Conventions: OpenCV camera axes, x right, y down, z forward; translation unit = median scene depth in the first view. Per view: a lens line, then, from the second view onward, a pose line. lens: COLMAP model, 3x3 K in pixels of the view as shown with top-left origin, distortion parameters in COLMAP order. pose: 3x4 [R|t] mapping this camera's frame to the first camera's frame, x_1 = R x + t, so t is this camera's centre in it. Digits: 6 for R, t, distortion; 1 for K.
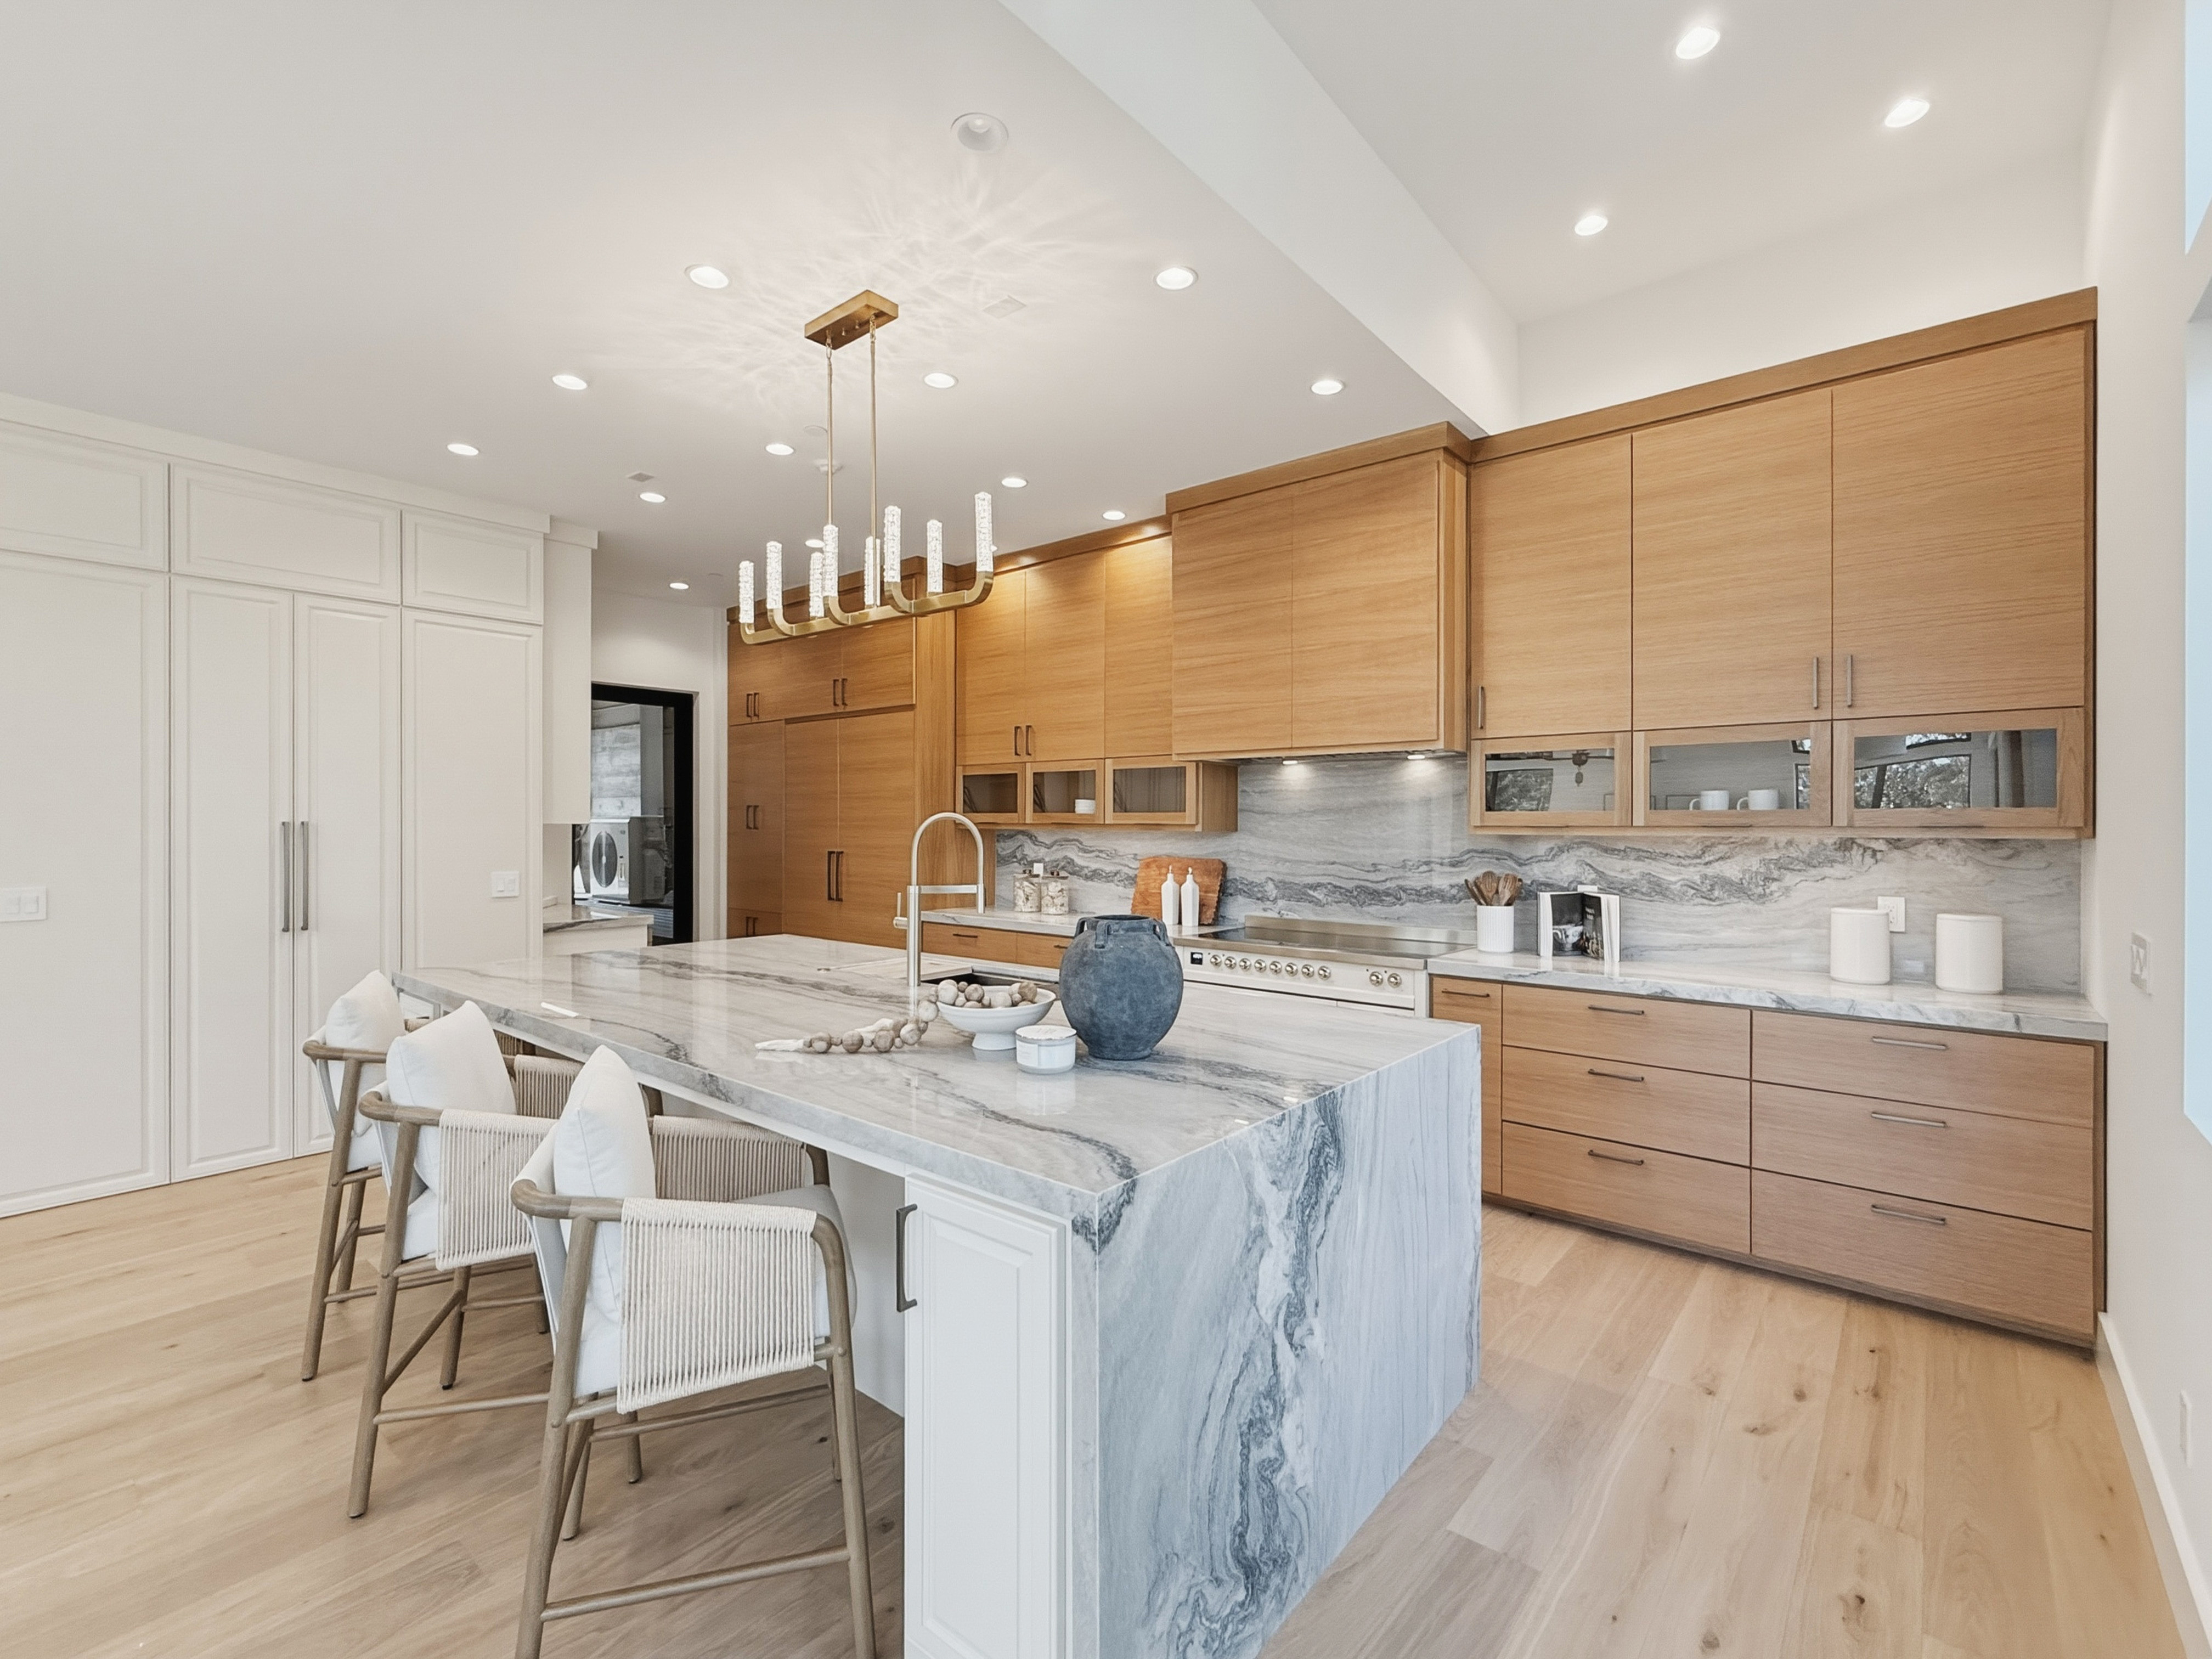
lens RADIAL K [[982.9, 0, 1103.3], [0, 982.9, 823.8], [0, 0, 1]] dist [-0.002387, -0.000424]
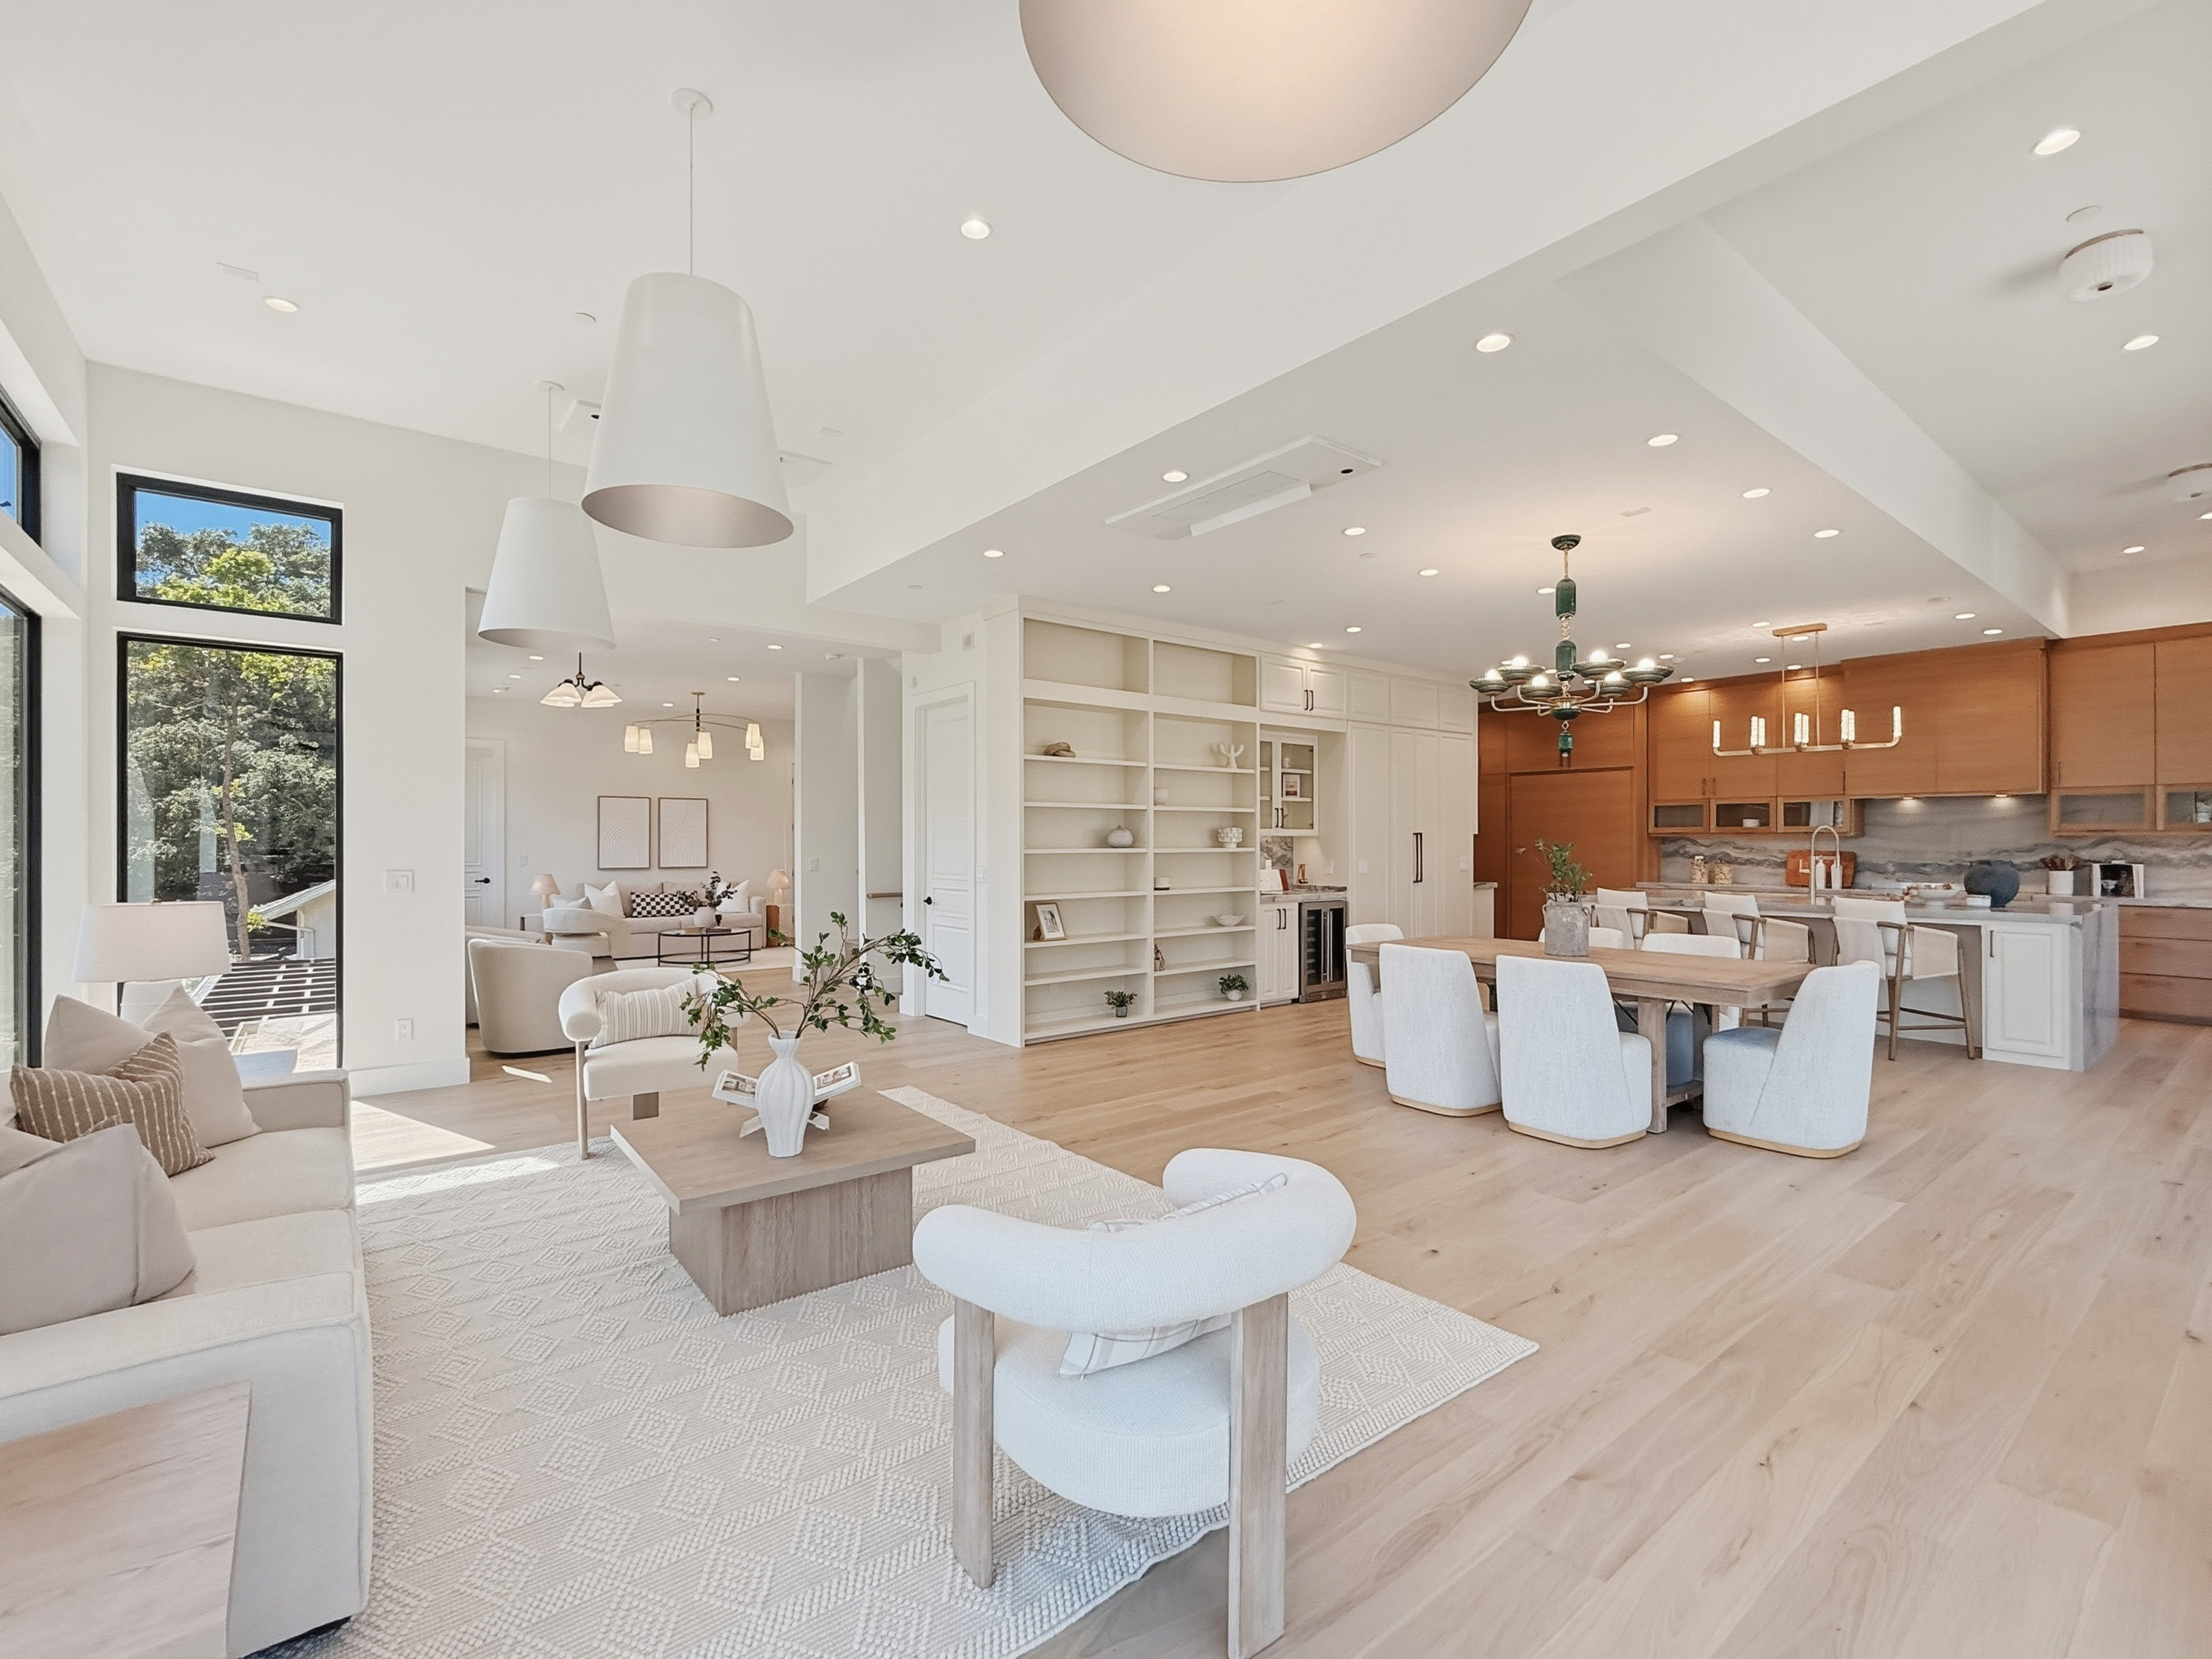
lens RADIAL K [[982.9, 0, 1099.8], [0, 982.9, 839.5], [0, 0, 1]] dist [-0.002387, -0.000424]
pose [[0.978814, -0.004969, -0.204689, -1.139820], [0.004665, 0.999987, -0.001968, 0.014610], [0.204696, 0.000972, 0.978825, -1.386167]]
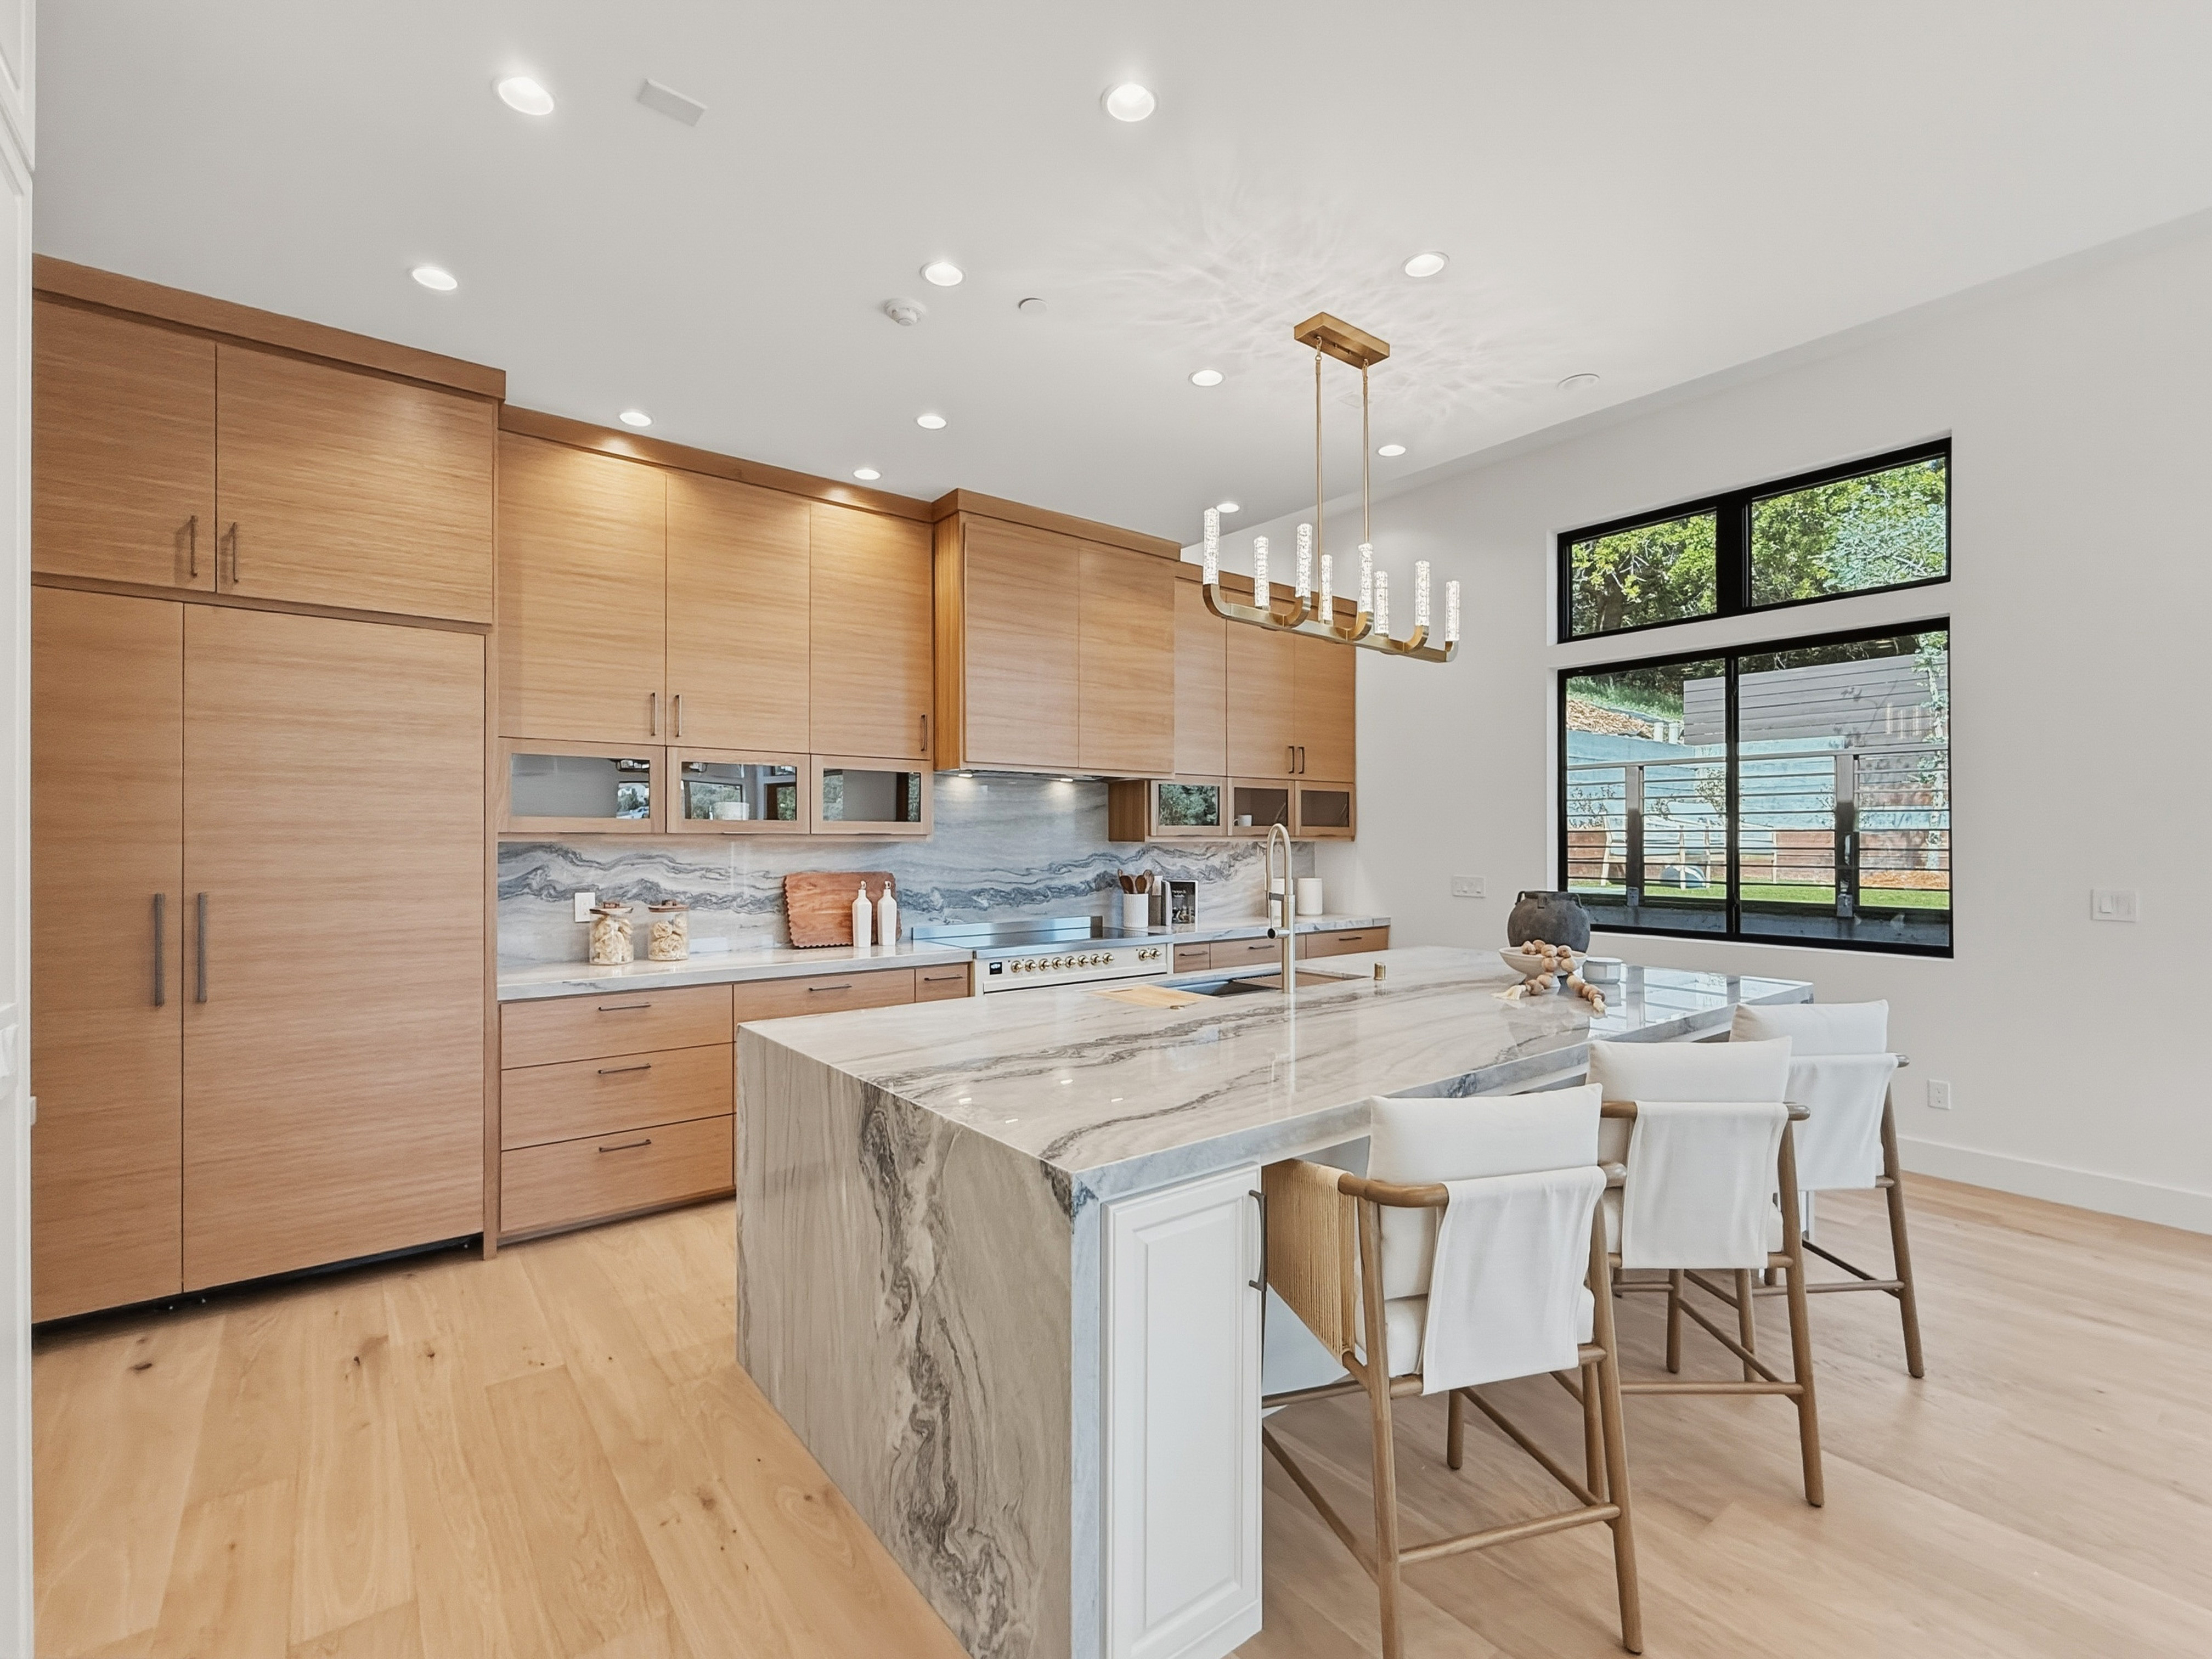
lens RADIAL K [[982.9, 0, 1111.5], [0, 982.9, 842.7], [0, 0, 1]] dist [-0.002387, -0.000424]
pose [[0.208472, -0.007406, 0.978000, -0.996201], [-0.000166, 0.999971, 0.007607, 0.001410], [-0.978028, -0.001749, 0.208465, 0.778490]]
